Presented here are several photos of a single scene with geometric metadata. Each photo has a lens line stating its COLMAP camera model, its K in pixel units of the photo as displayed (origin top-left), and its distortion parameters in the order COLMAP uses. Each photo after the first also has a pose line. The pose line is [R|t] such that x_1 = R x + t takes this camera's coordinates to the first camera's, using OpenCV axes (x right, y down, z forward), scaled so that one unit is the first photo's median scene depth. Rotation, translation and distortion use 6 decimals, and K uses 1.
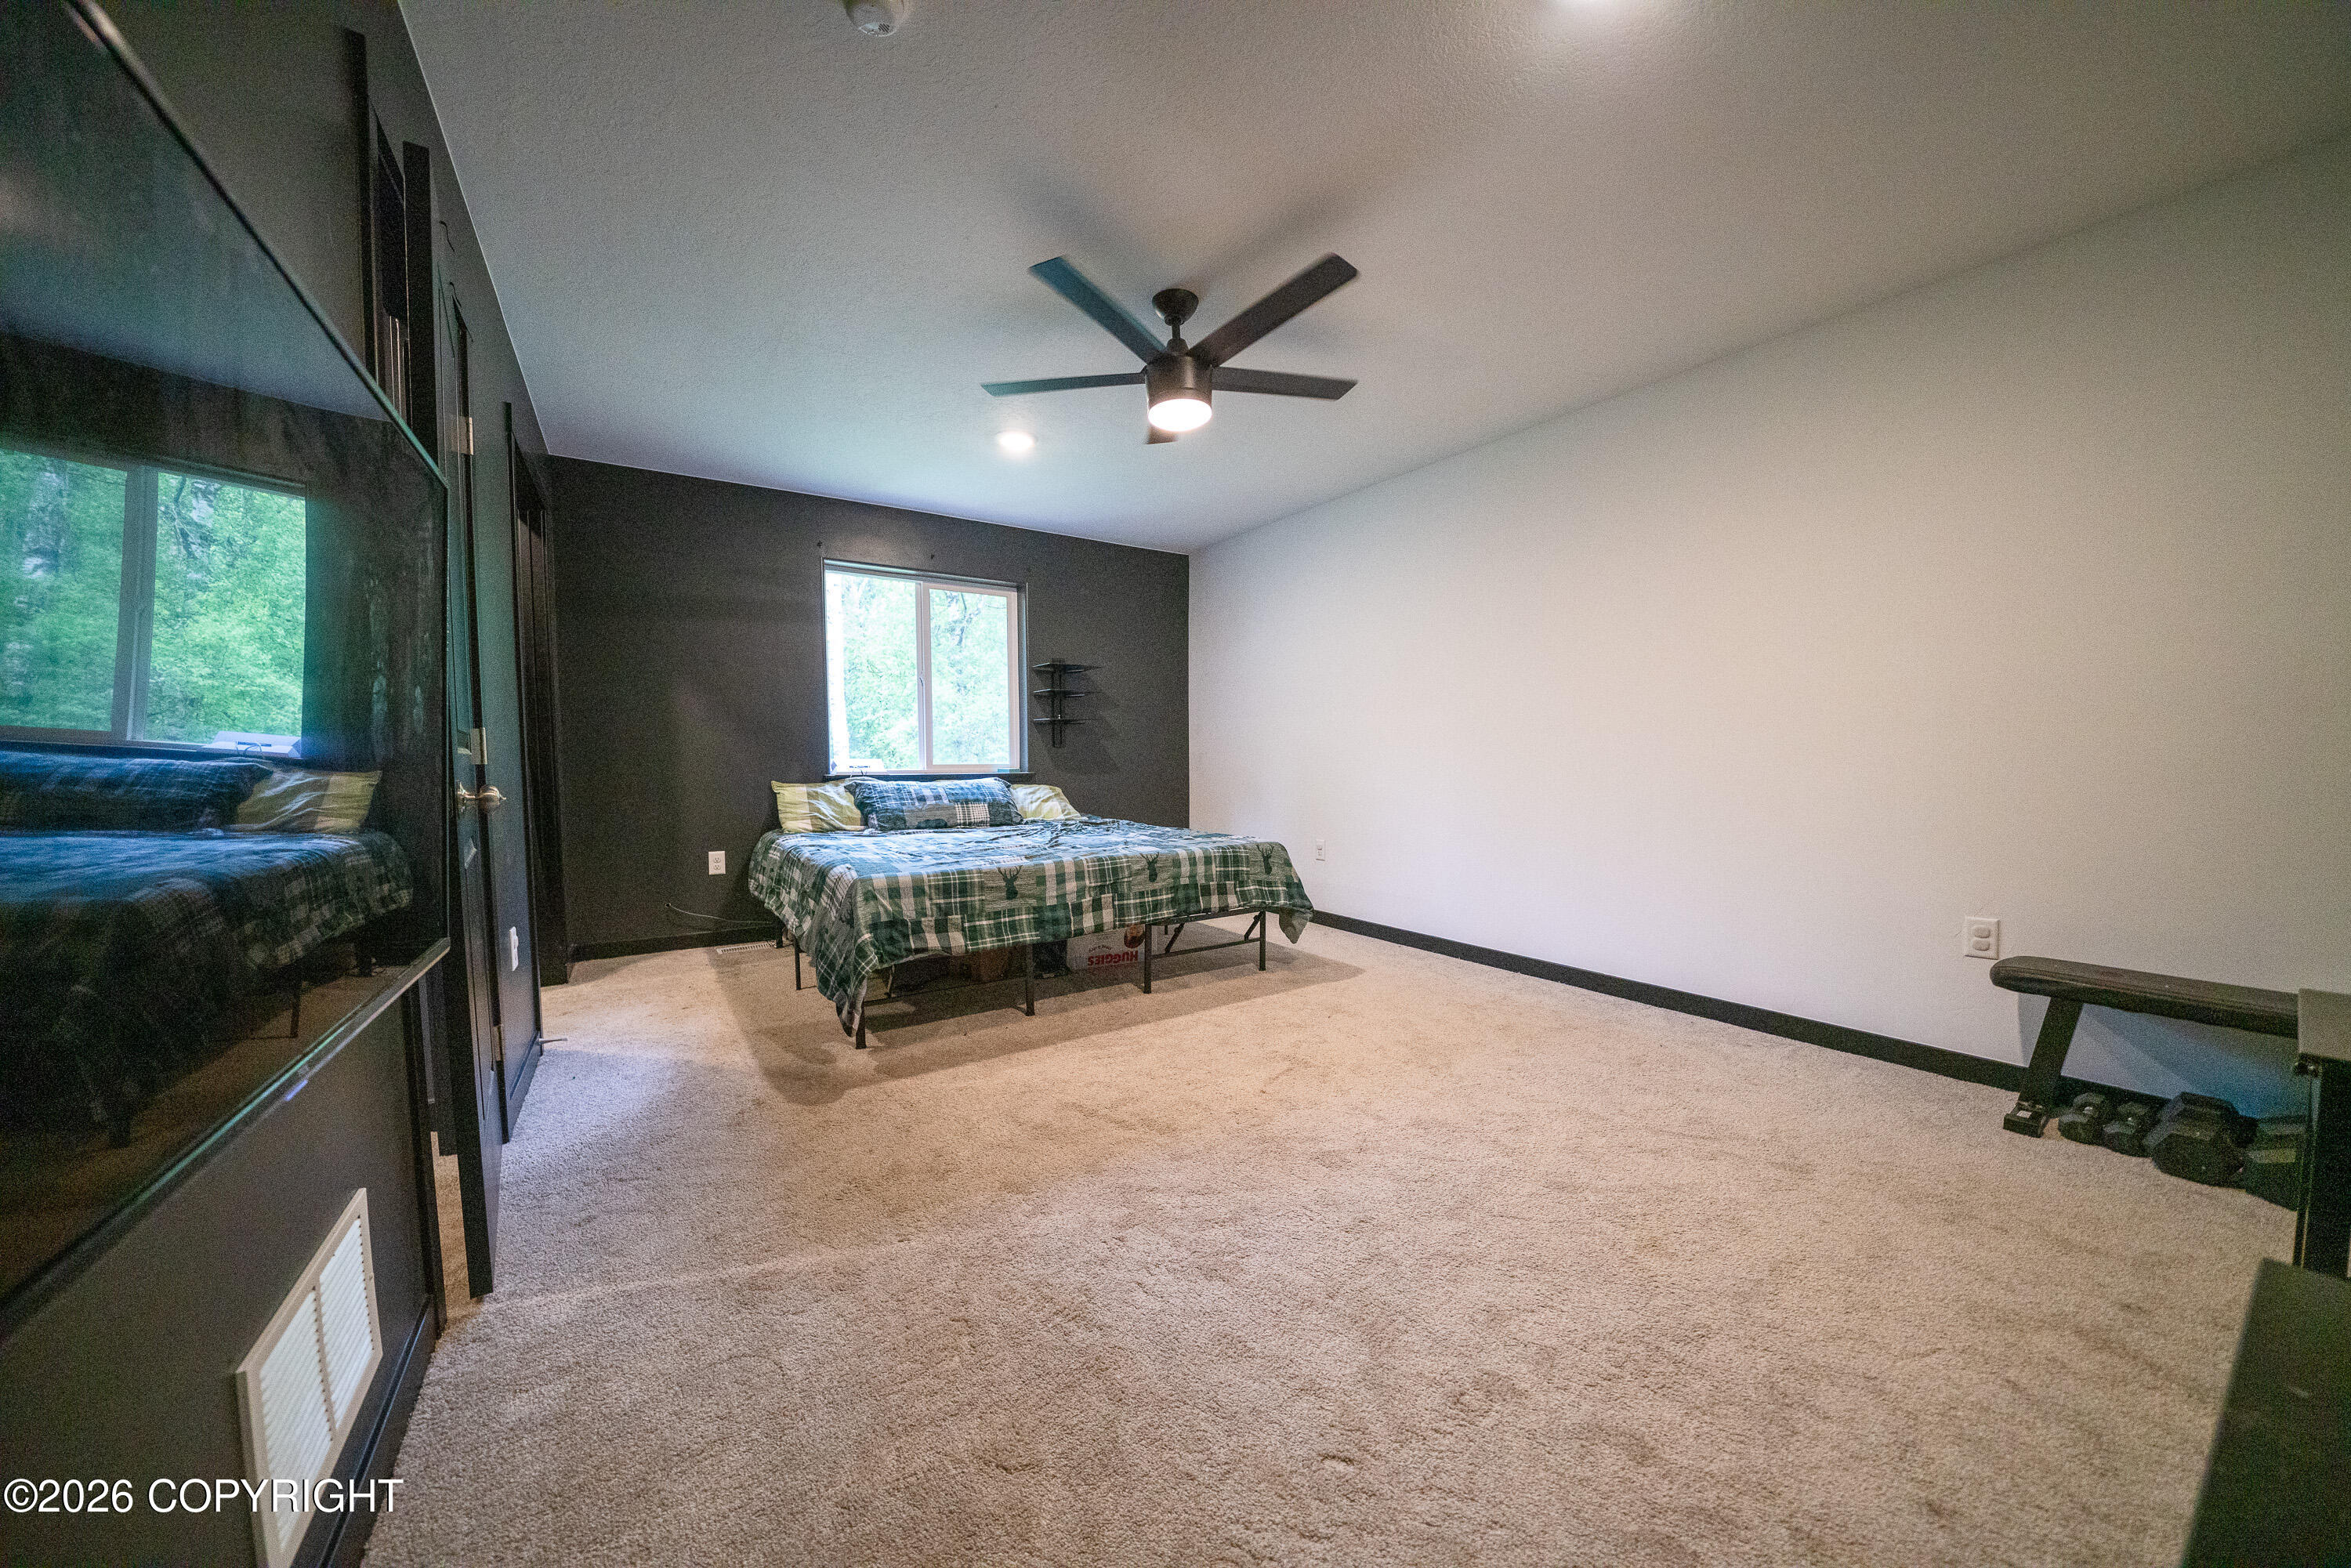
lens RADIAL K [[806.7, 0, 1157.4], [0, 806.7, 785.2], [0, 0, 1]] dist [-0.013766, -0.000180]
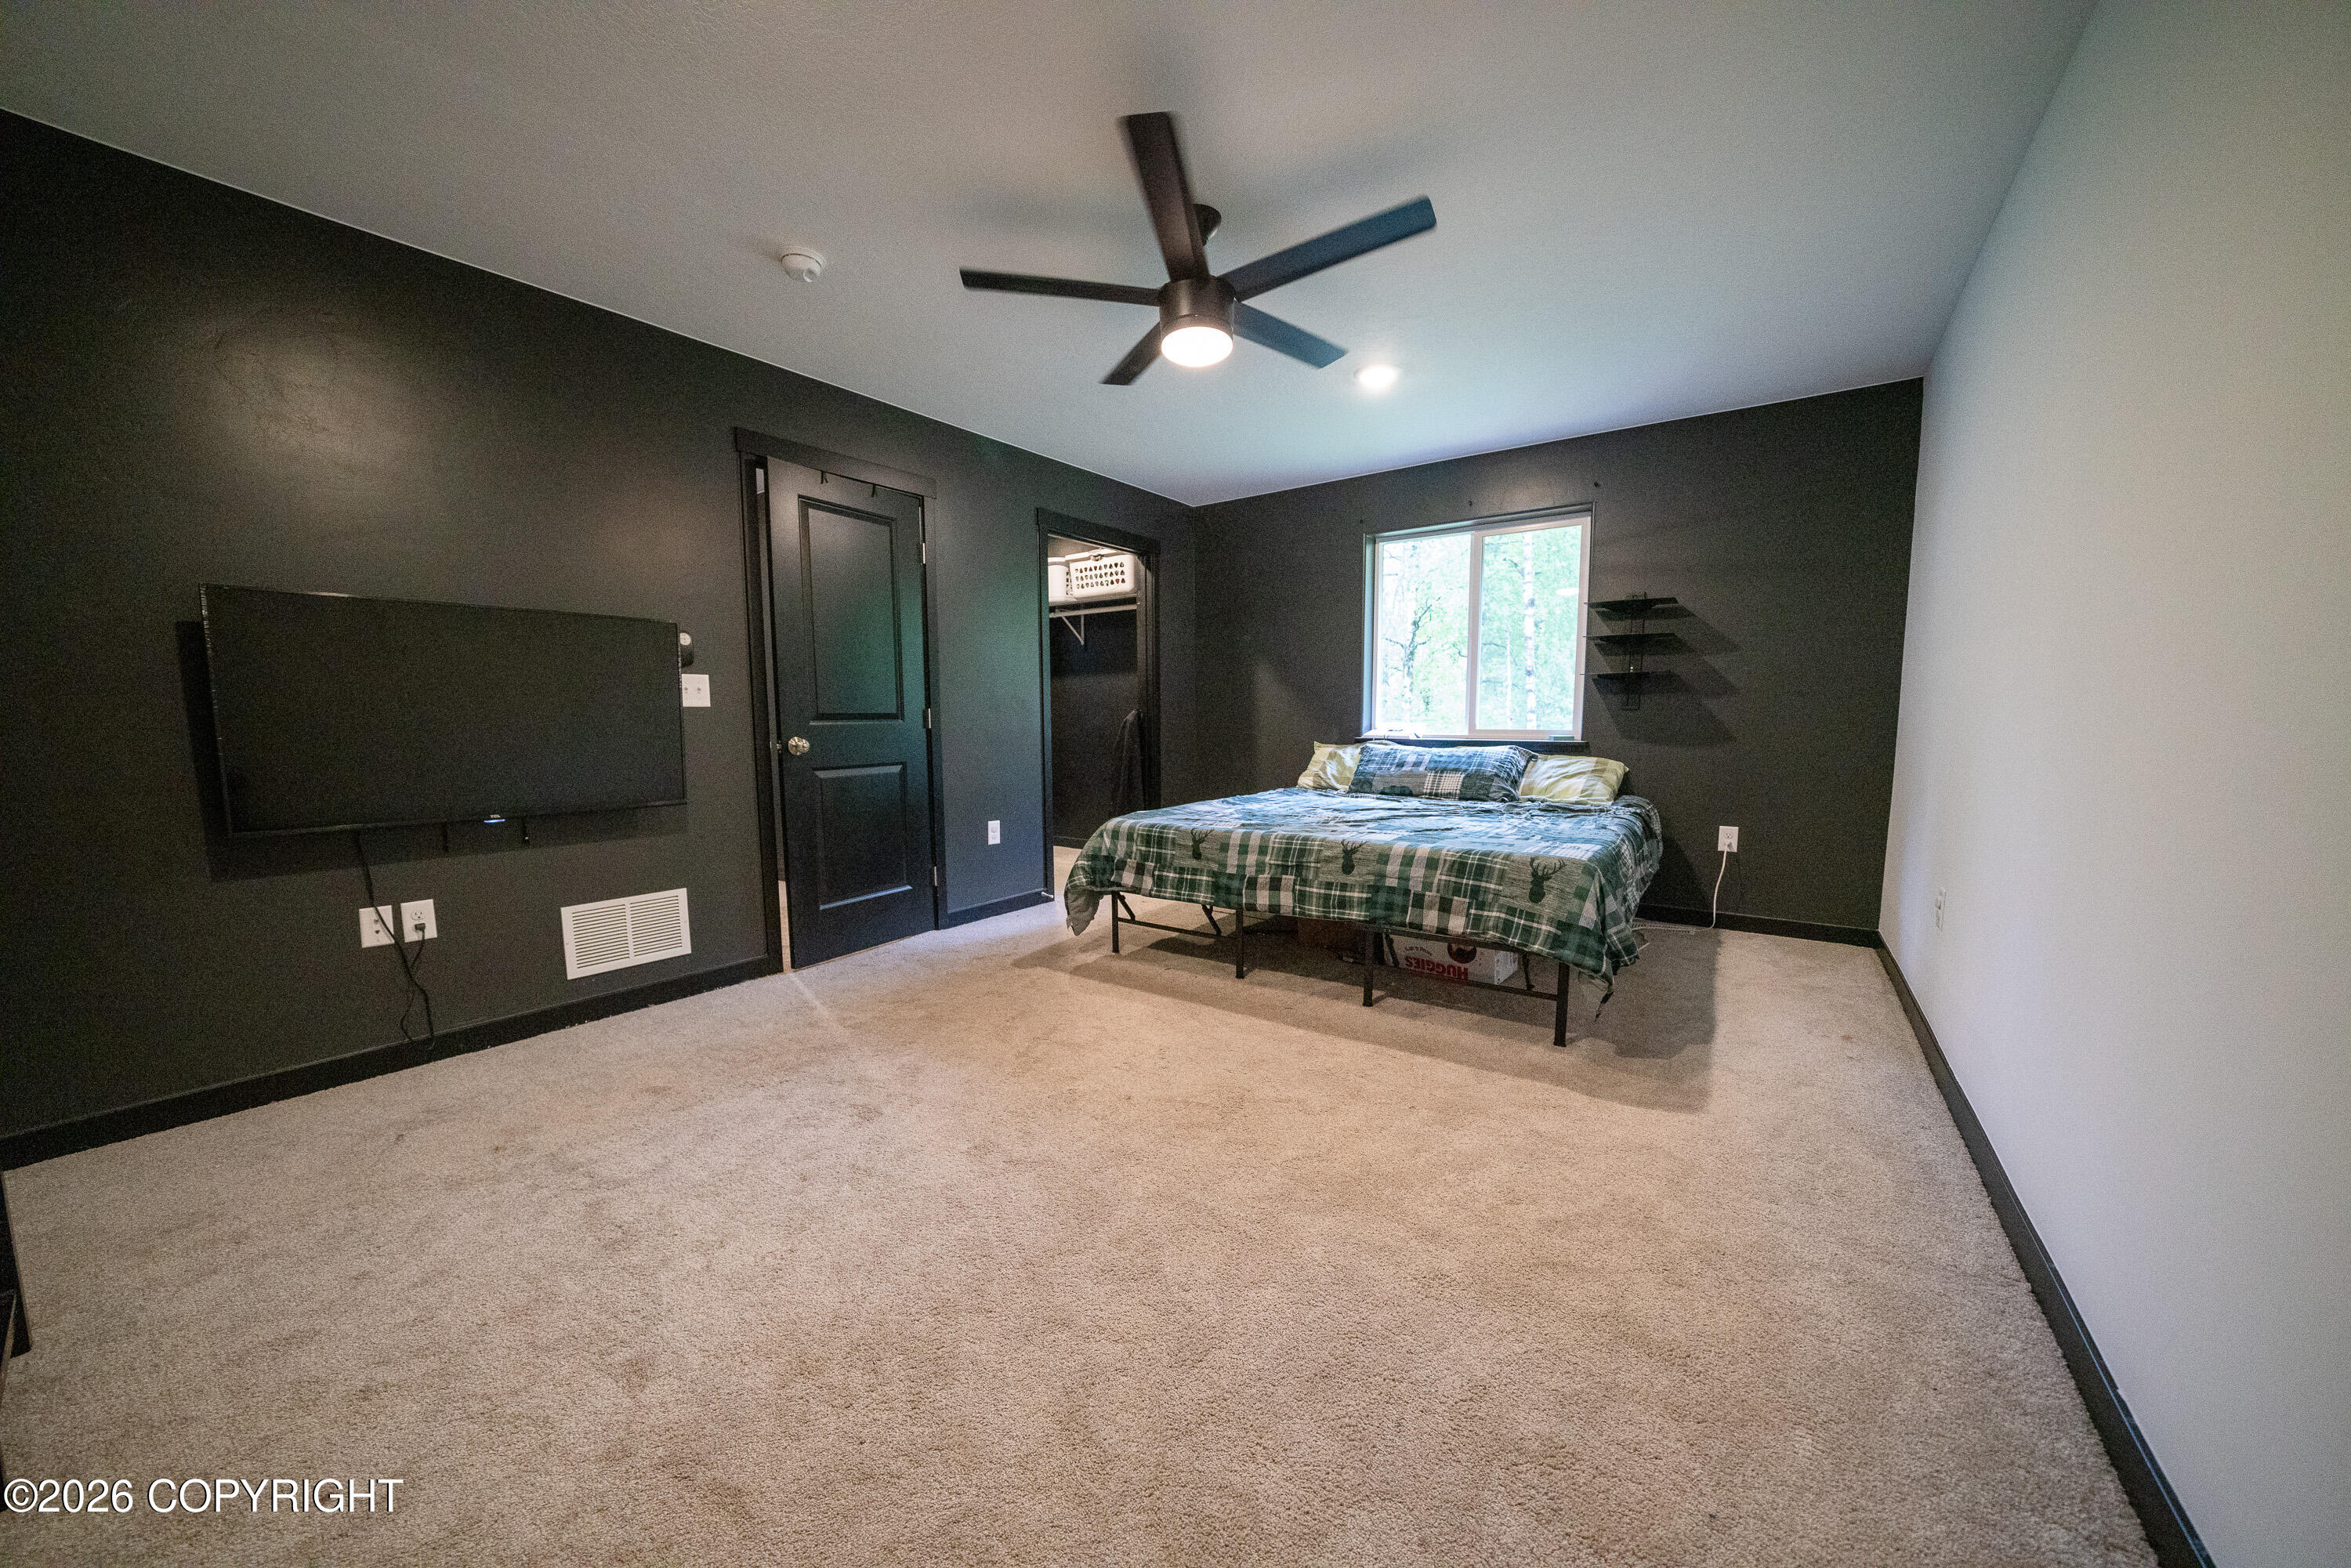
lens RADIAL K [[806.7, 0, 1161.4], [0, 806.7, 792.5], [0, 0, 1]] dist [-0.013766, -0.000180]
pose [[0.364707, 0.089422, -0.926818, 0.702315], [-0.031000, 0.995992, 0.083897, -0.030629], [0.930606, -0.001866, 0.366018, 0.511525]]
